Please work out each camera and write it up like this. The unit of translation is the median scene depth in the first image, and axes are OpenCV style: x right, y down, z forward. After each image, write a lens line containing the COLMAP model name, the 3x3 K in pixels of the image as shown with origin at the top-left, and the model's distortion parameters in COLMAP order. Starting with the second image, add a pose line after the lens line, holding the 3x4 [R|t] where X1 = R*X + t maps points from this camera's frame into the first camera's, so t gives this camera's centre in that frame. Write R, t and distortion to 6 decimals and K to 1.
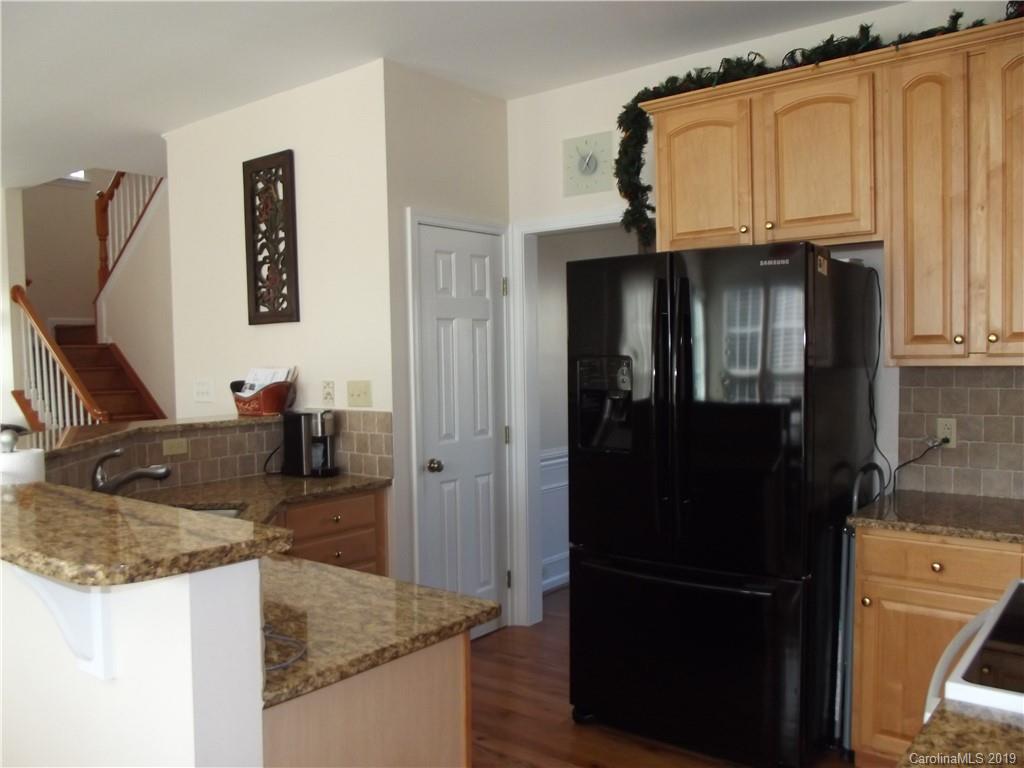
lens RADIAL K [[840.1, 0, 514.8], [0, 840.1, 385.6], [0, 0, 1]] dist [-0.083754, 0.060122]
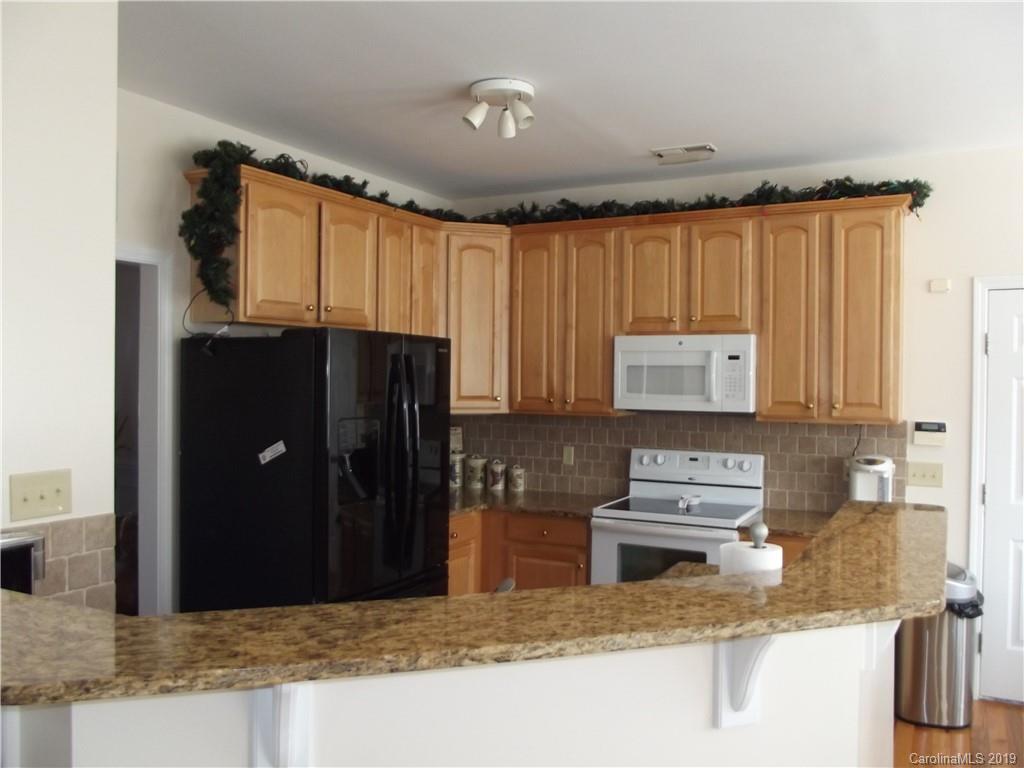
lens RADIAL K [[840.1, 0, 514.8], [0, 840.1, 385.6], [0, 0, 1]] dist [-0.083754, 0.060122]
pose [[-0.197147, 0.005713, 0.980357, -0.944367], [0.044412, 0.999008, 0.003110, -0.062143], [-0.979367, 0.044153, -0.197205, 0.927476]]
